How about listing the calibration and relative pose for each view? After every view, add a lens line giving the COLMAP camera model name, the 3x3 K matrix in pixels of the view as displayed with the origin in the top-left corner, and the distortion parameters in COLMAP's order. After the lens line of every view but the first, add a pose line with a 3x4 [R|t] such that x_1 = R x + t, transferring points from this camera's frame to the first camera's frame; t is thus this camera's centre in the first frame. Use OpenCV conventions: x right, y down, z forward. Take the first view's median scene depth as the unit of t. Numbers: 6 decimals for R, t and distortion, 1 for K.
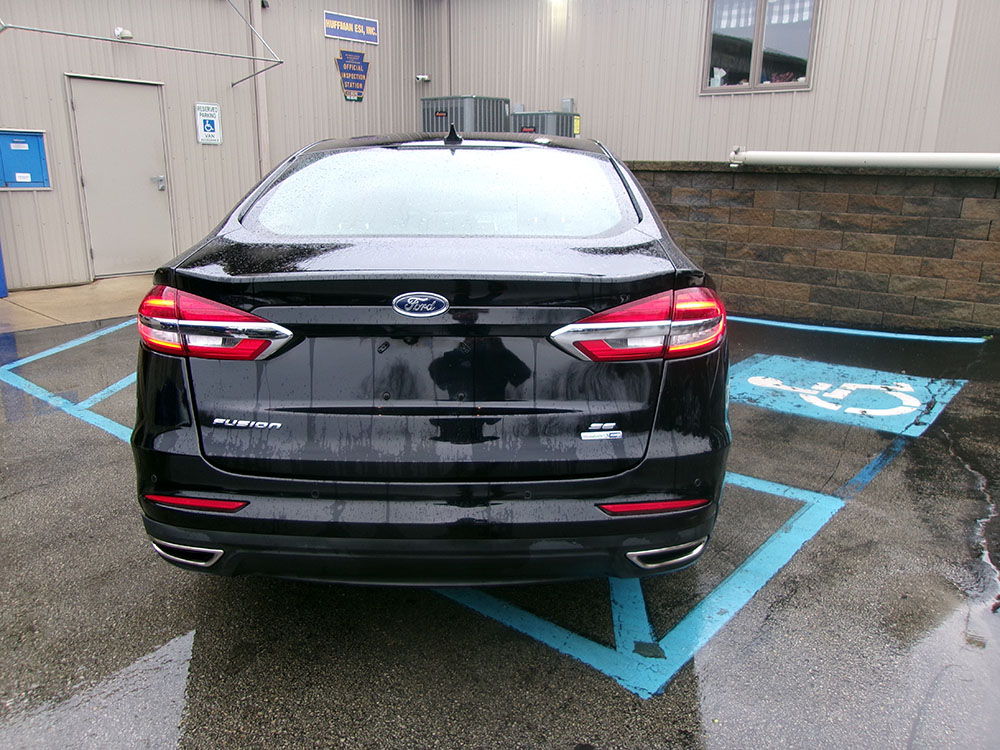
lens RADIAL K [[774.2, 0, 500.8], [0, 774.2, 371.6], [0, 0, 1]] dist [-0.022870, 0.039610]
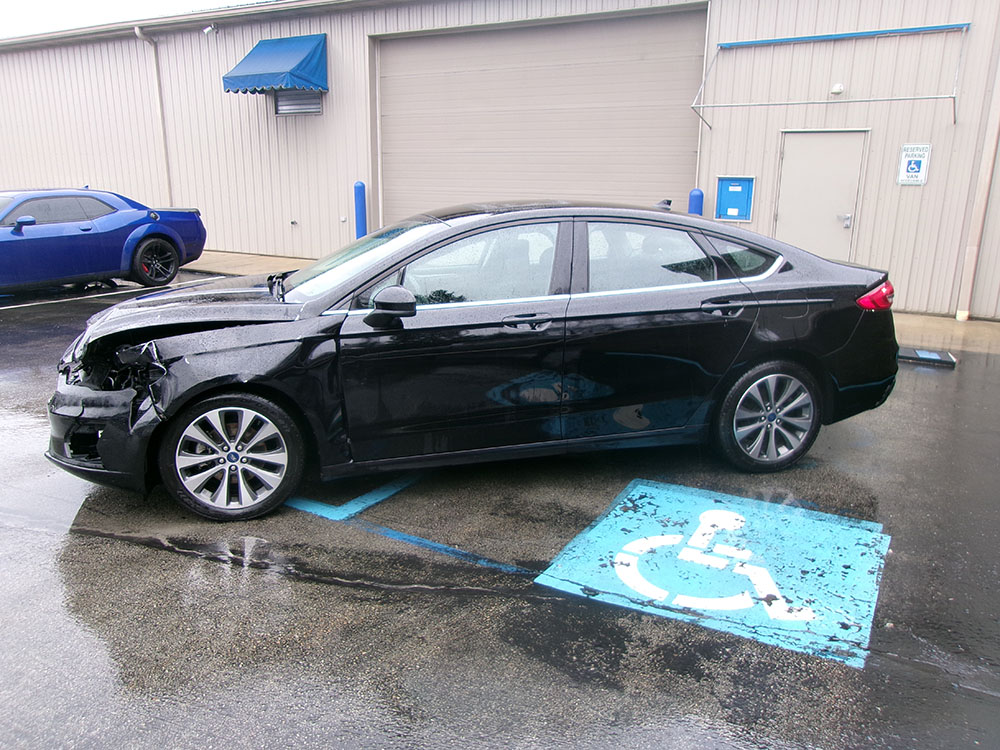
lens RADIAL K [[774.2, 0, 489.6], [0, 774.2, 377.9], [0, 0, 1]] dist [-0.022870, 0.039610]
pose [[0.161421, 0.243682, -0.956328, 0.682817], [-0.259654, 0.945381, 0.197065, -0.143229], [0.952115, 0.216504, 0.215878, 0.402696]]
